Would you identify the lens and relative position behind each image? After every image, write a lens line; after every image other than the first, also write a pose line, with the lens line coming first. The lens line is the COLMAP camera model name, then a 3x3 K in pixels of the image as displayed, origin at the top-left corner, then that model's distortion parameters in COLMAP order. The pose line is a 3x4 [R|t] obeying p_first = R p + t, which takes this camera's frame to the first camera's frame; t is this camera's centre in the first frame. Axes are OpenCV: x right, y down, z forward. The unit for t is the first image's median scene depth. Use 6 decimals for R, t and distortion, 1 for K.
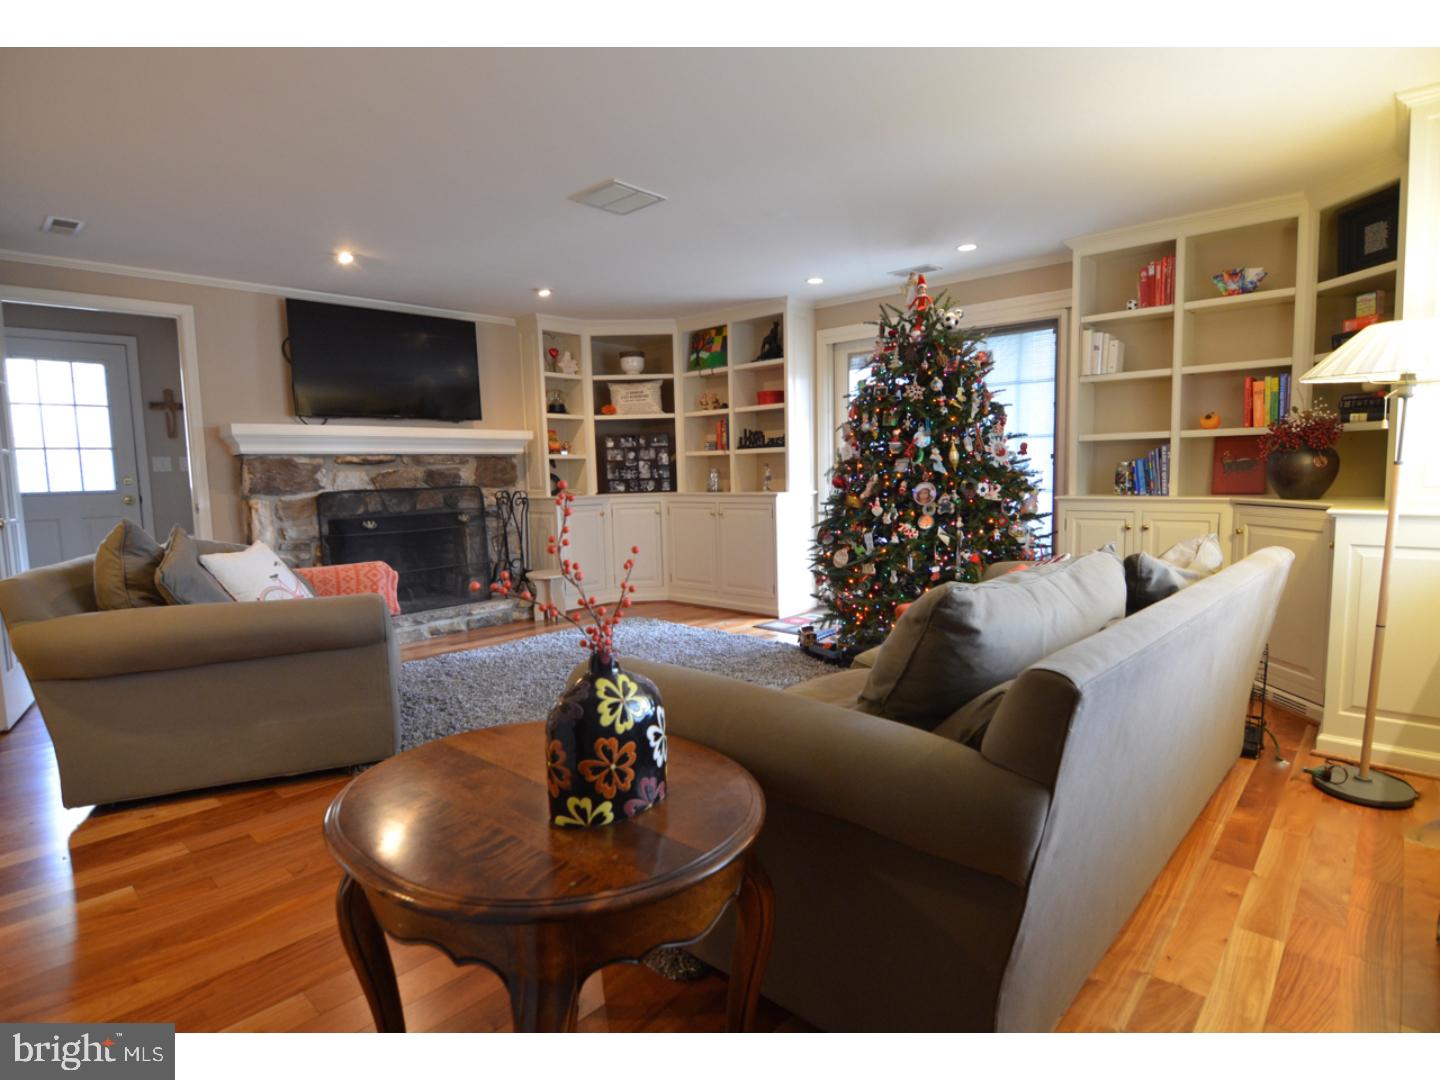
lens RADIAL K [[748.5, 0, 721.6], [0, 748.5, 545.1], [0, 0, 1]] dist [-0.016509, -0.006160]
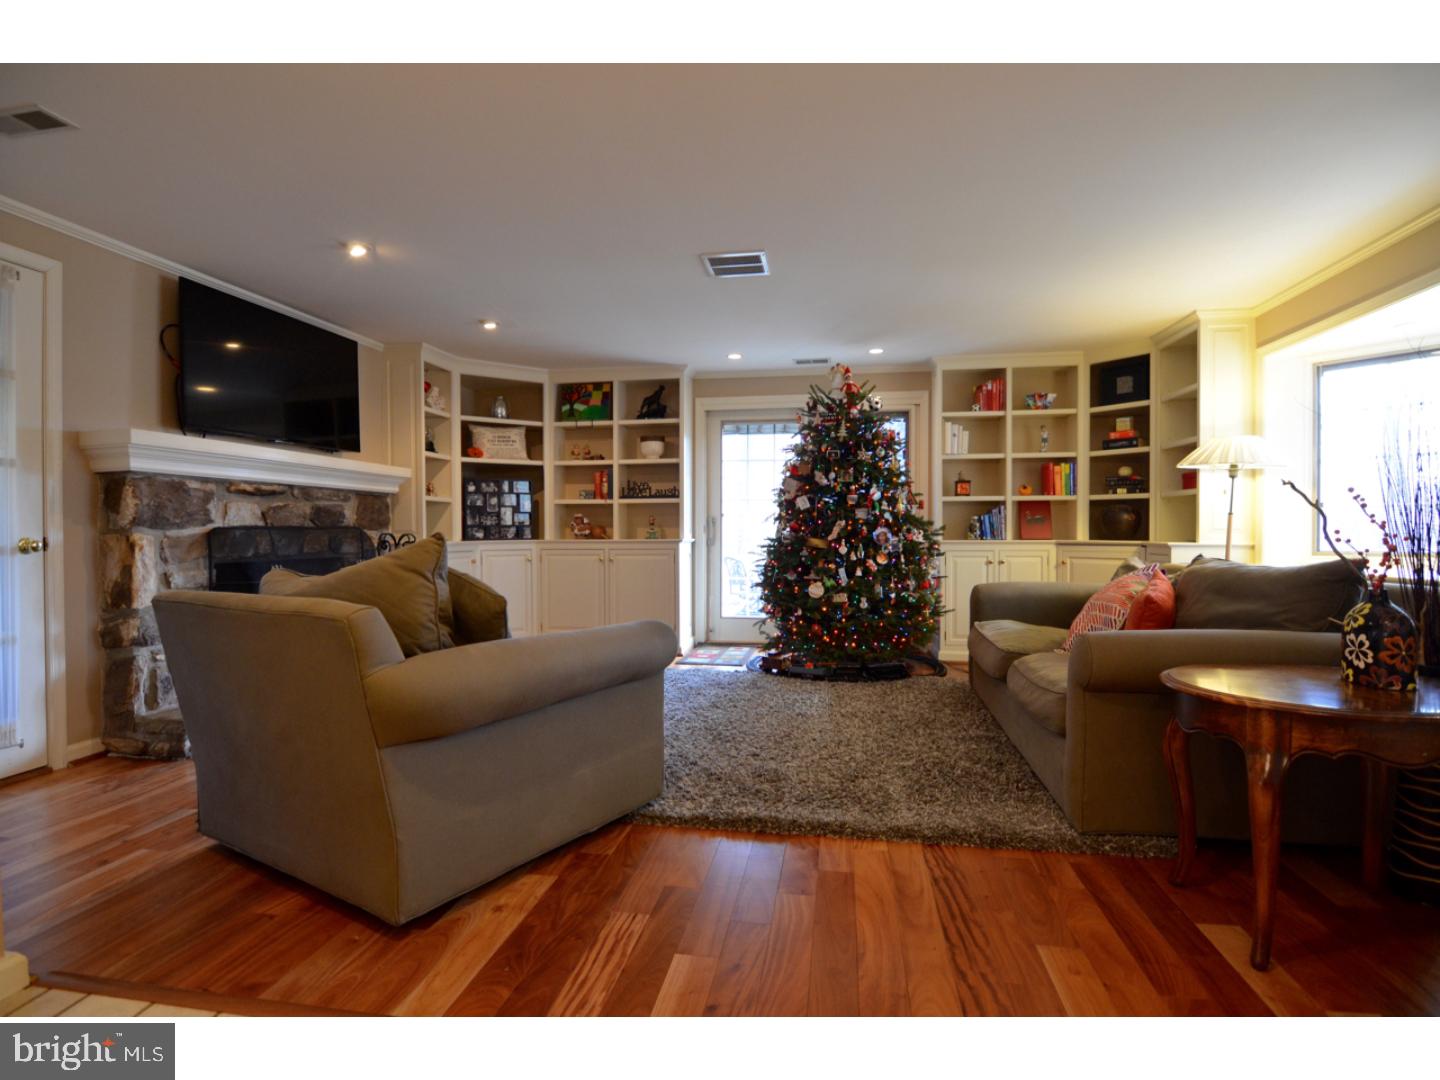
lens RADIAL K [[722.7, 0, 721.3], [0, 722.7, 538.5], [0, 0, 1]] dist [-0.018952, -0.000979]
pose [[0.843392, 0.014965, 0.537090, -0.493169], [0.037053, 0.995612, -0.085924, 0.024379], [-0.536020, 0.092369, 0.839137, 0.094077]]
